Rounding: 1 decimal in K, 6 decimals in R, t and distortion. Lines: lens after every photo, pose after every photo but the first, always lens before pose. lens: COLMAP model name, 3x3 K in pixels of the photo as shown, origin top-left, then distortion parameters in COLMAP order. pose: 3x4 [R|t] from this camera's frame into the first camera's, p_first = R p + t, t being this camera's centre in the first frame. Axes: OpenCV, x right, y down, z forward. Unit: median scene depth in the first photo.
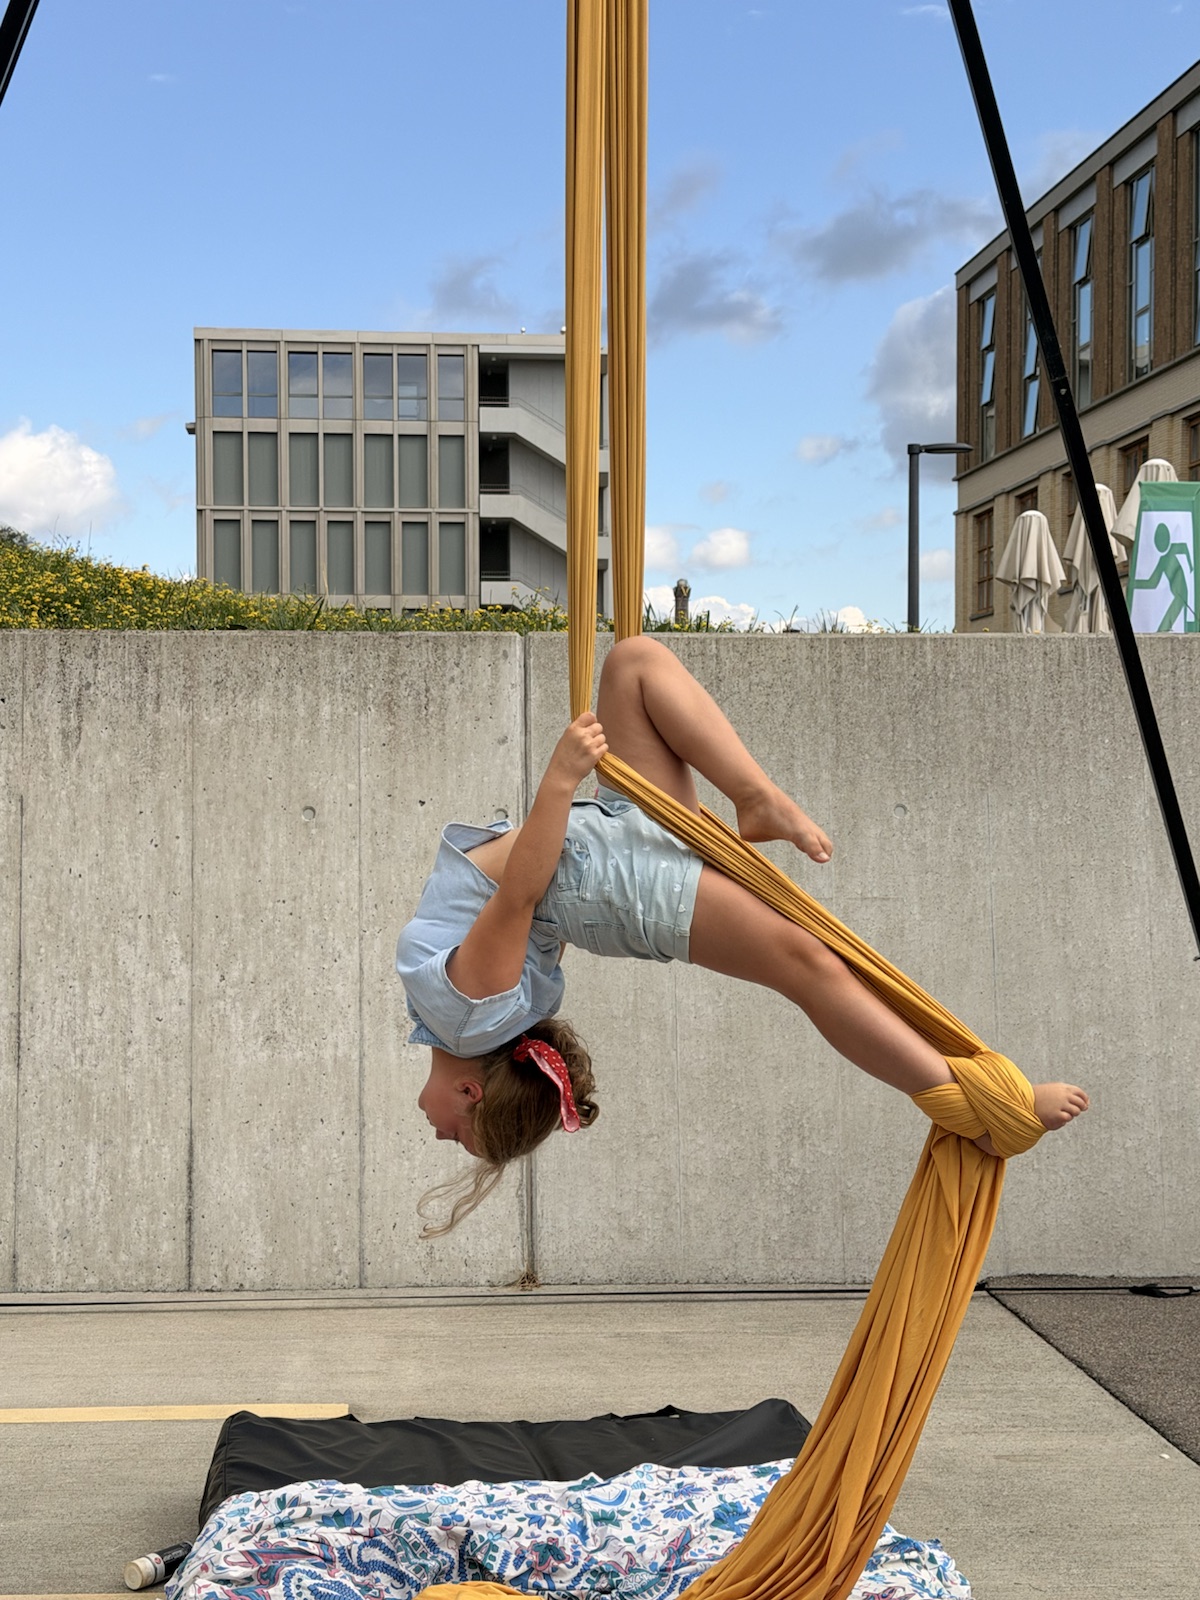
lens RADIAL K [[2295.7, 0, 600.0], [0, 2295.7, 800.0], [0, 0, 1]] dist [0.178930, -0.115450]
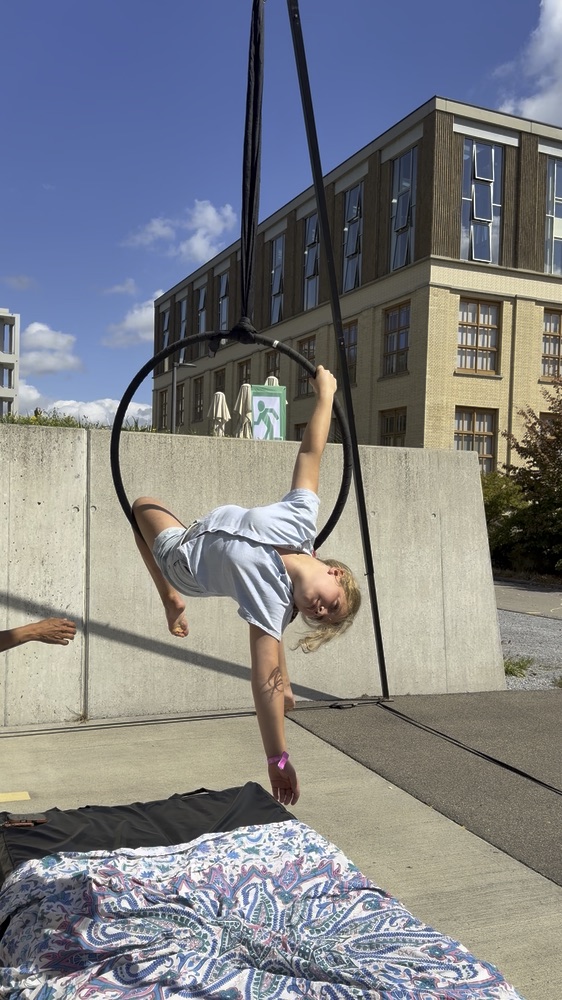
lens RADIAL K [[852.8, 0, 281.0], [0, 852.8, 500.0], [0, 0, 1]] dist [0.136758, -0.002819]
pose [[0.952050, 0.029480, 0.304520, -0.109074], [-0.030512, 0.999533, -0.001368, -0.007960], [-0.304419, -0.007990, 0.952505, 0.141906]]
